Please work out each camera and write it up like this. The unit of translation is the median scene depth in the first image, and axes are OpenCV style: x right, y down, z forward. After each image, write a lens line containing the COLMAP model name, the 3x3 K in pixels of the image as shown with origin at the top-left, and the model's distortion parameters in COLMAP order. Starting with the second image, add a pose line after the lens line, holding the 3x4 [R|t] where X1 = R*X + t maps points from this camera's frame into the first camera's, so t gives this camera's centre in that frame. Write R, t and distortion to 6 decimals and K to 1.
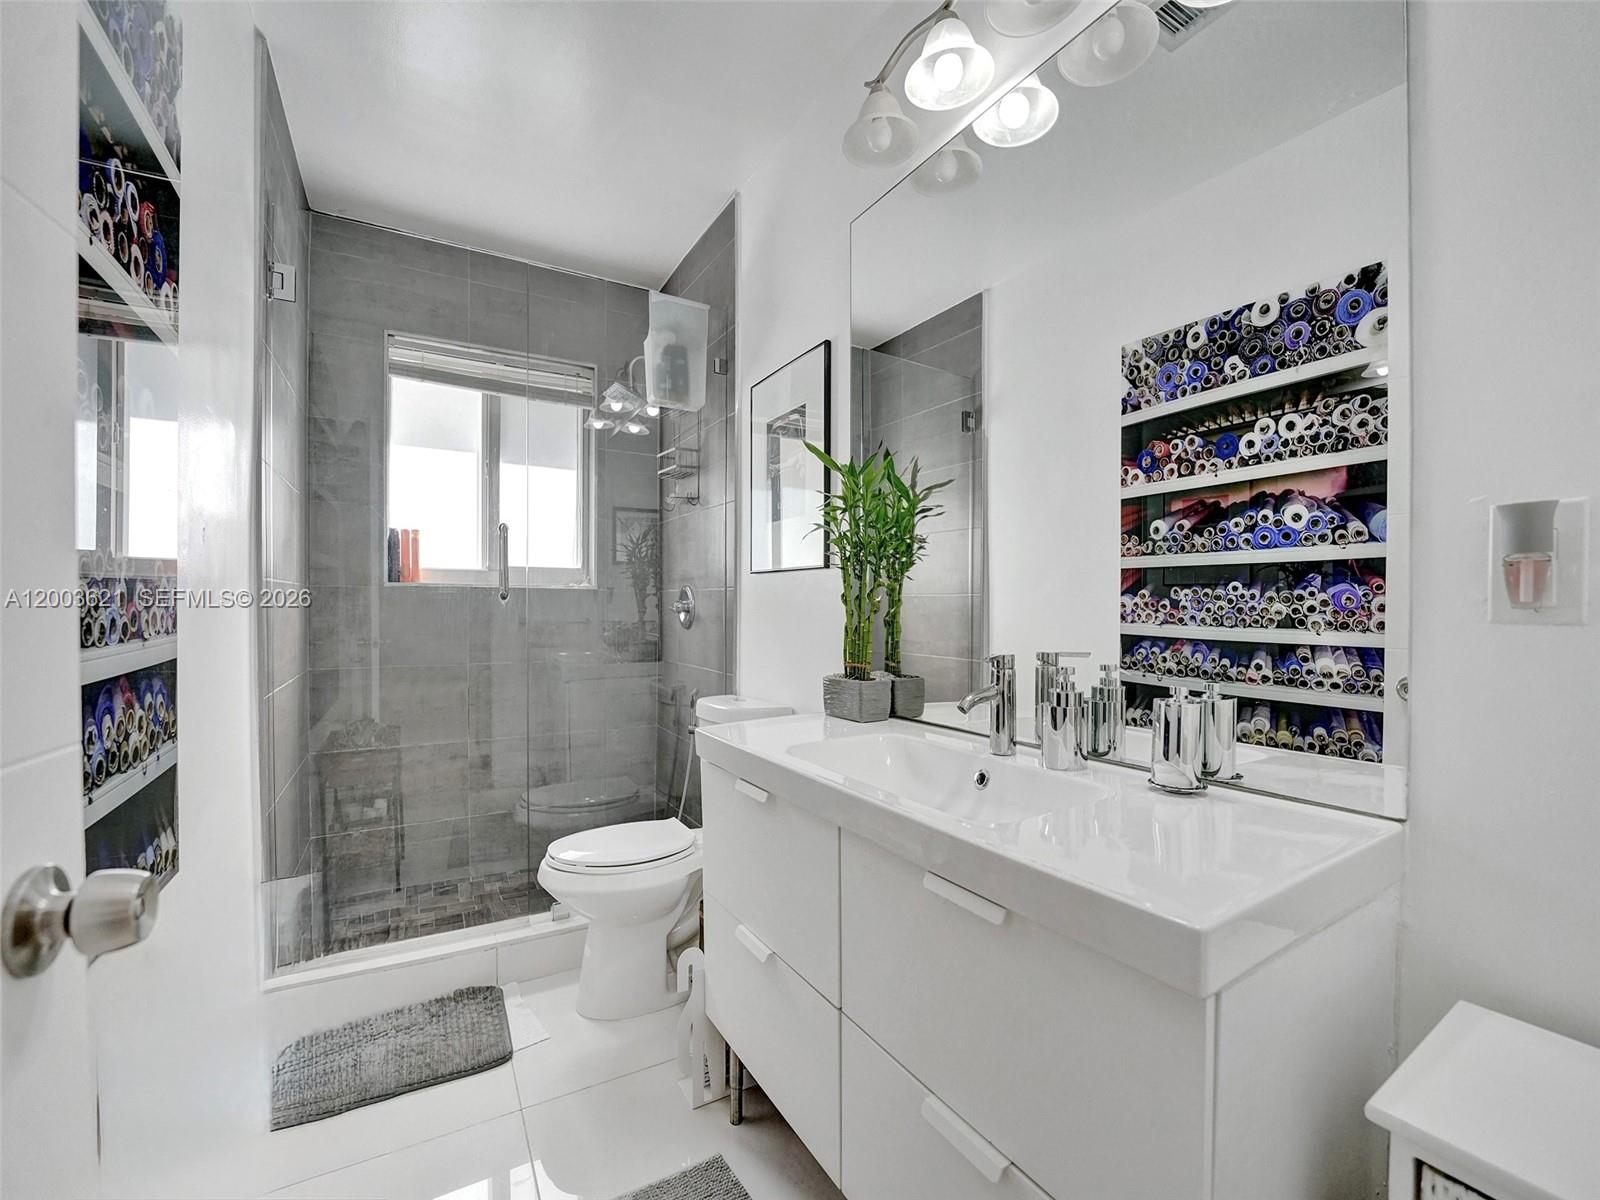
lens RADIAL K [[650.5, 0, 795.5], [0, 650.5, 616.0], [0, 0, 1]] dist [-0.017747, 0.000420]
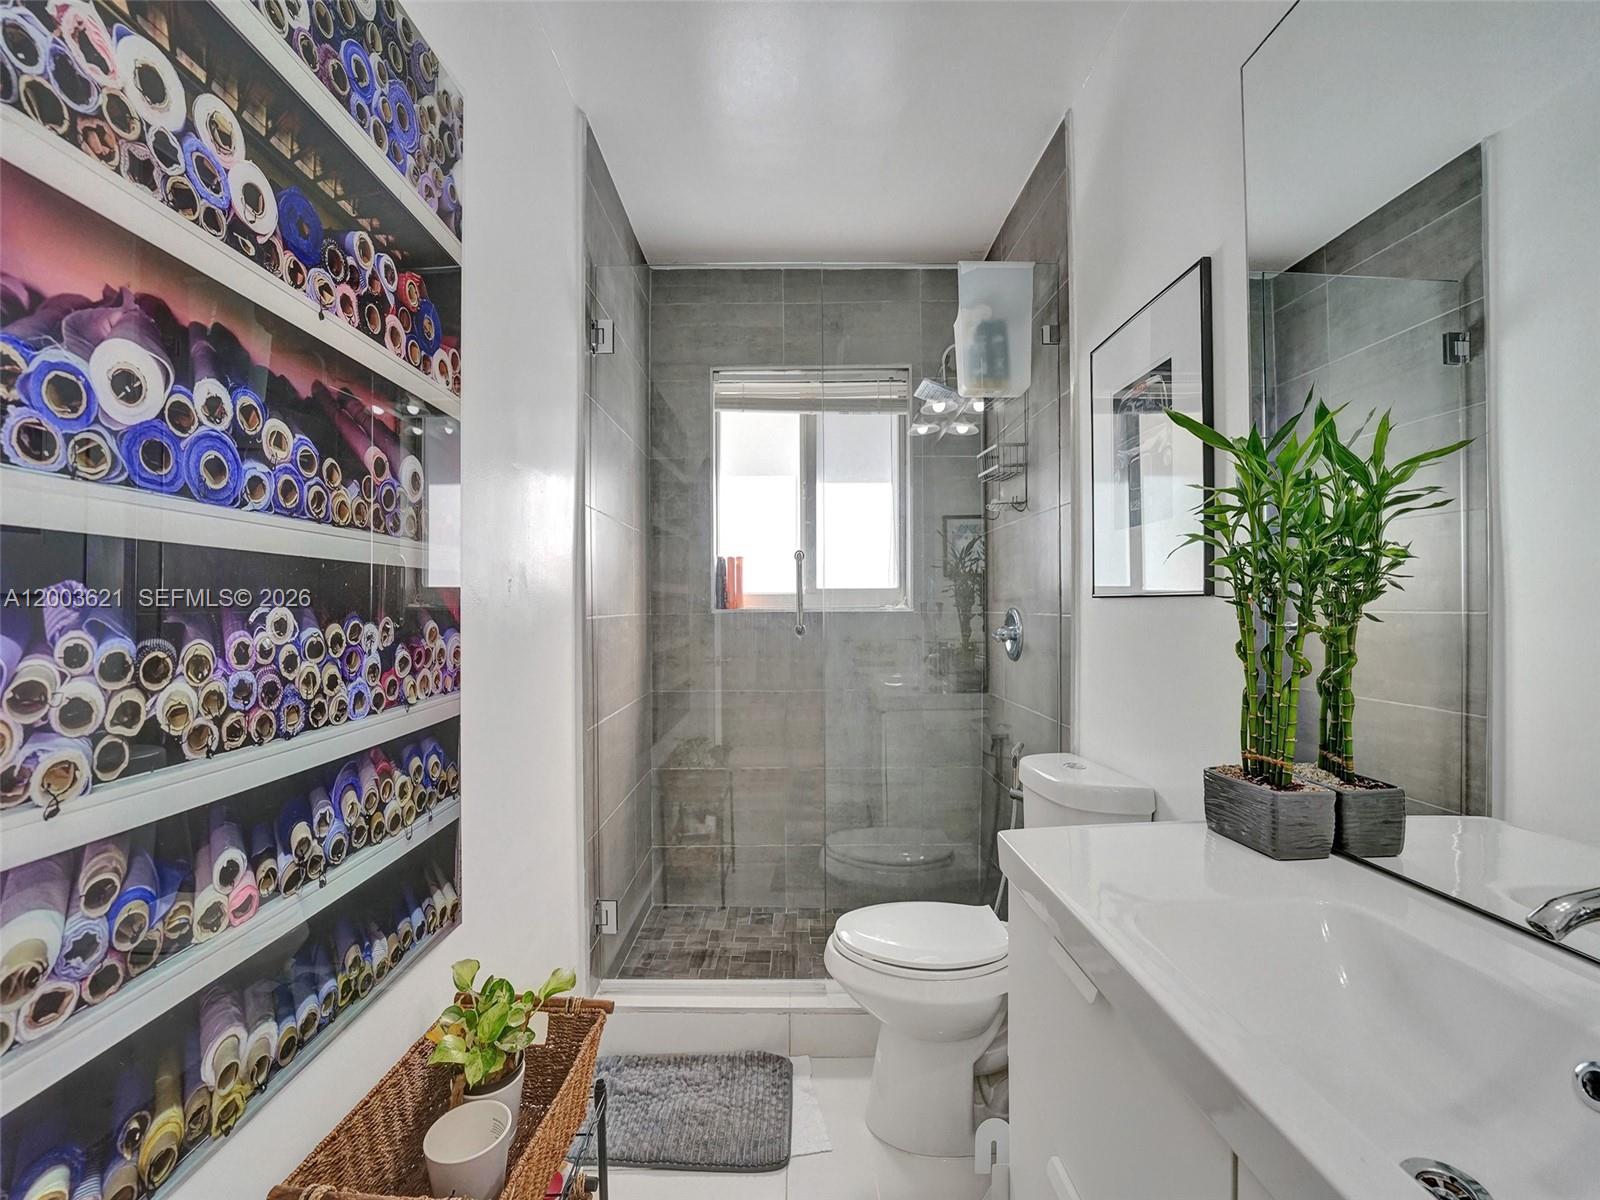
lens RADIAL K [[648.8, 0, 805.7], [0, 648.8, 609.5], [0, 0, 1]] dist [-0.023711, 0.000280]
pose [[0.870167, -0.007078, -0.492706, 0.012910], [0.001541, 0.999931, -0.011642, -0.055159], [0.492754, 0.009371, 0.870118, 0.232742]]
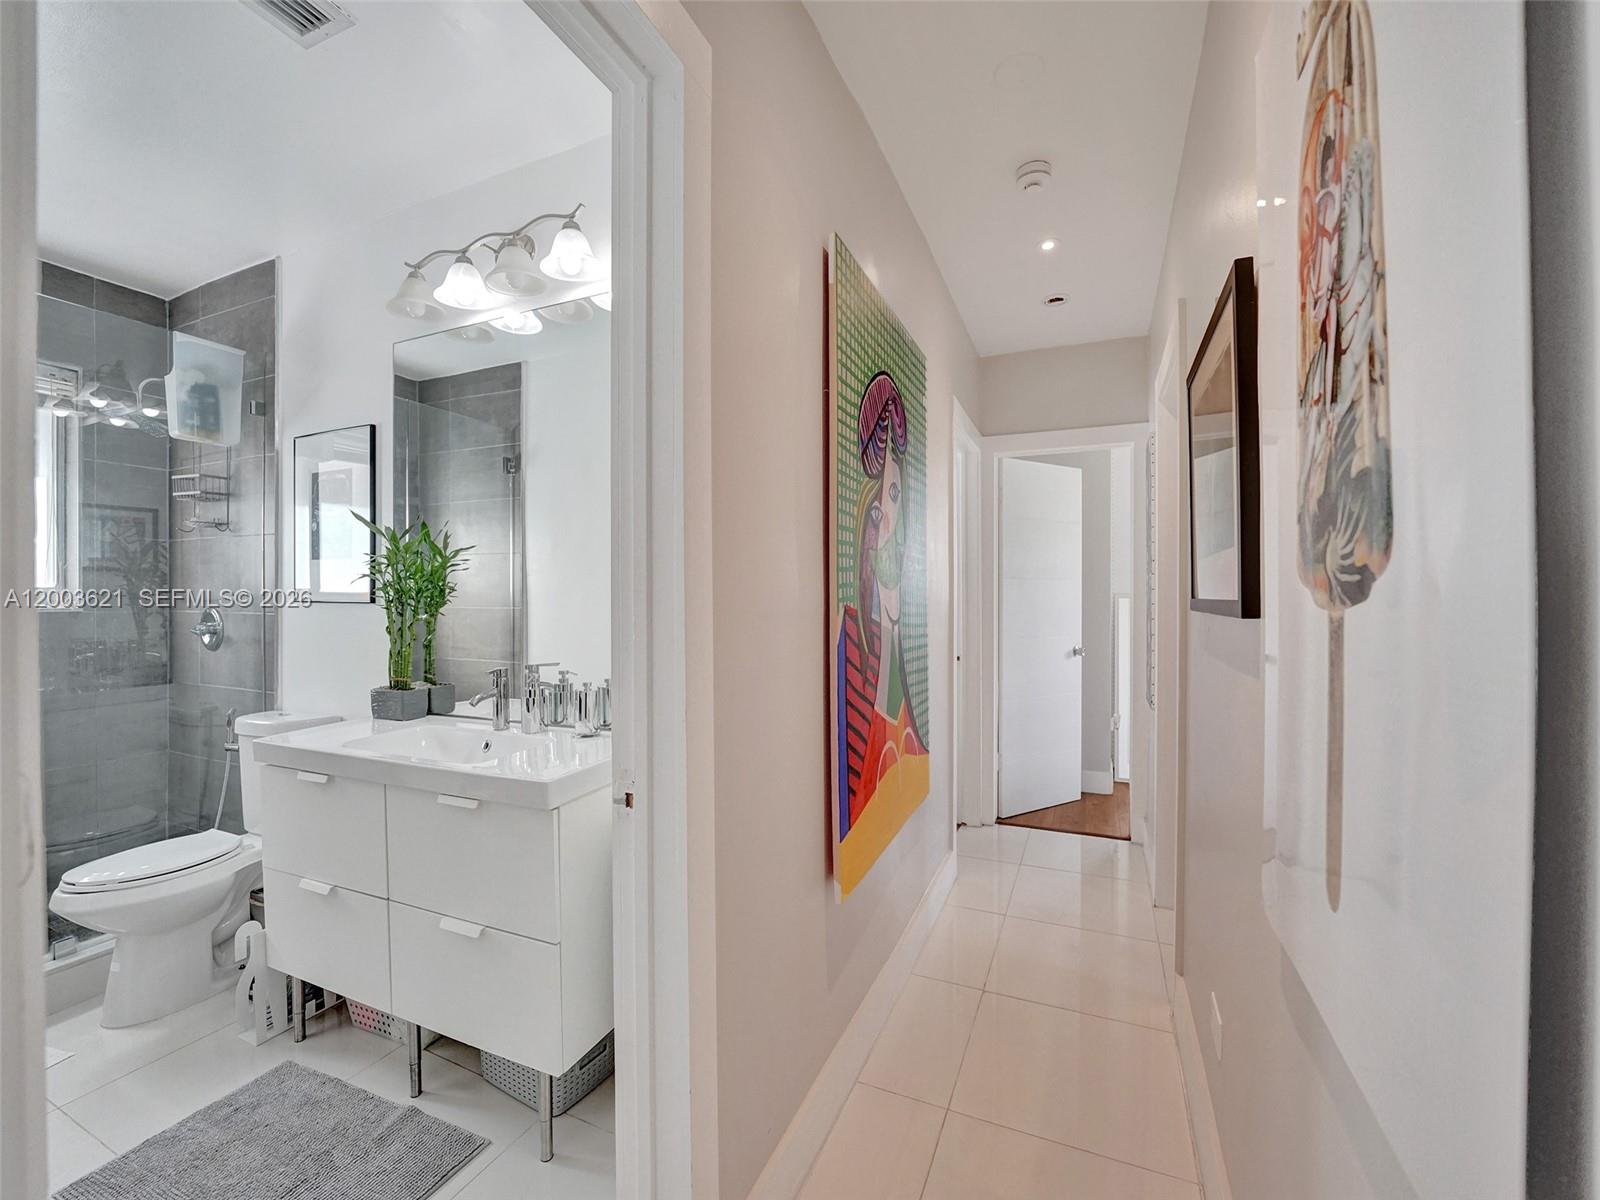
lens RADIAL K [[650.5, 0, 798.3], [0, 650.5, 599.1], [0, 0, 1]] dist [-0.024402, 0.000198]
pose [[0.806343, -0.006870, 0.591408, -0.026523], [0.011801, 0.999920, -0.004474, -0.069676], [-0.591330, 0.010587, 0.806360, -0.529517]]
